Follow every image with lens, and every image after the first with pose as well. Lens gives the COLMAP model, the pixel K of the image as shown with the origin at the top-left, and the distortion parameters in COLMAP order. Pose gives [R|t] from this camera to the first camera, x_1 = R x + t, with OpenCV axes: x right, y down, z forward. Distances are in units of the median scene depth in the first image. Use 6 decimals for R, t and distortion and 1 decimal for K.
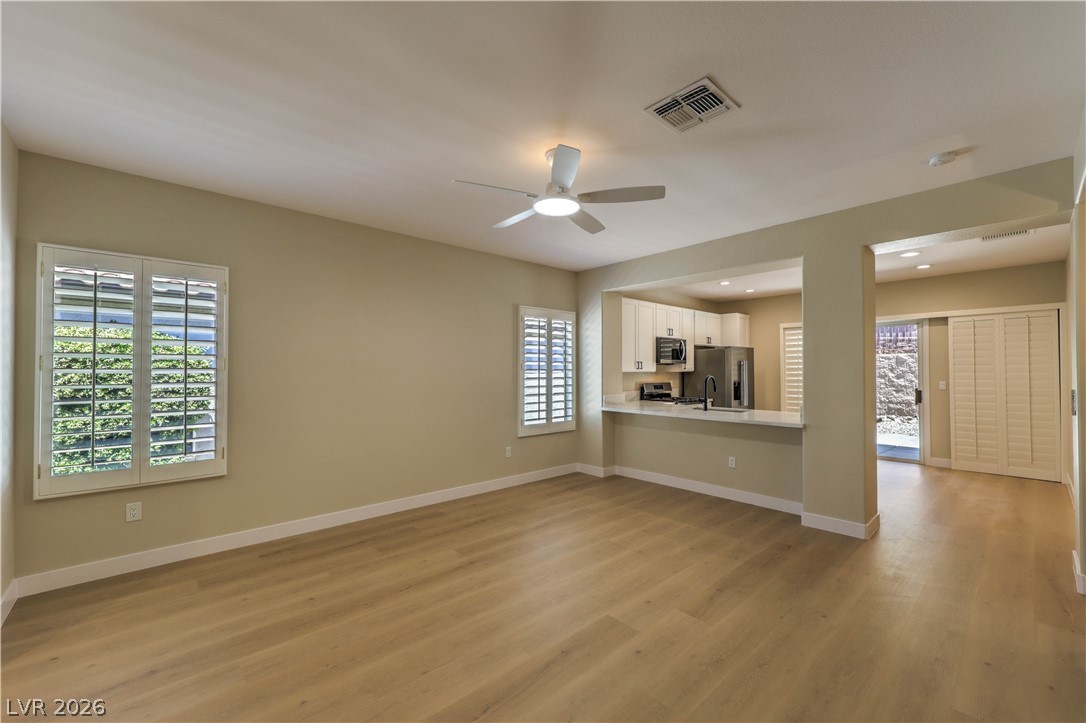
lens RADIAL K [[434.1, 0, 547.0], [0, 434.1, 367.1], [0, 0, 1]] dist [0.002204, 0.000317]
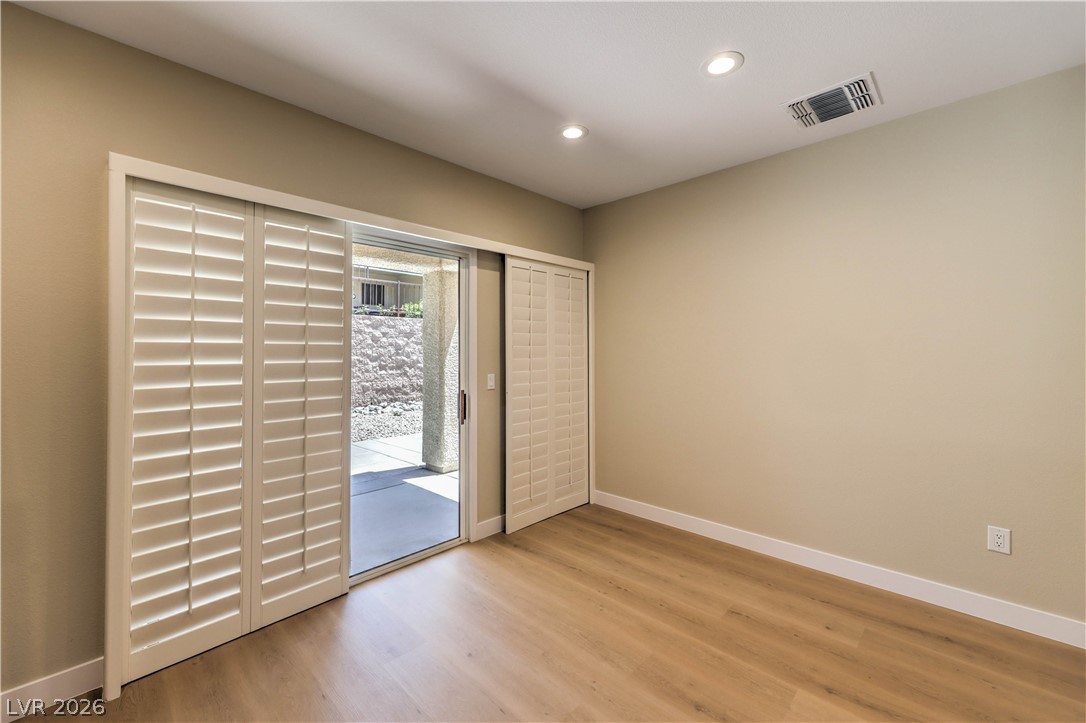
lens RADIAL K [[434.1, 0, 530.6], [0, 434.1, 342.2], [0, 0, 1]] dist [0.002204, 0.000317]
pose [[-0.055142, 0.021433, 0.998248, 0.482644], [-0.007649, 0.999731, -0.021888, 0.007521], [-0.998449, -0.008842, -0.054963, 1.286539]]
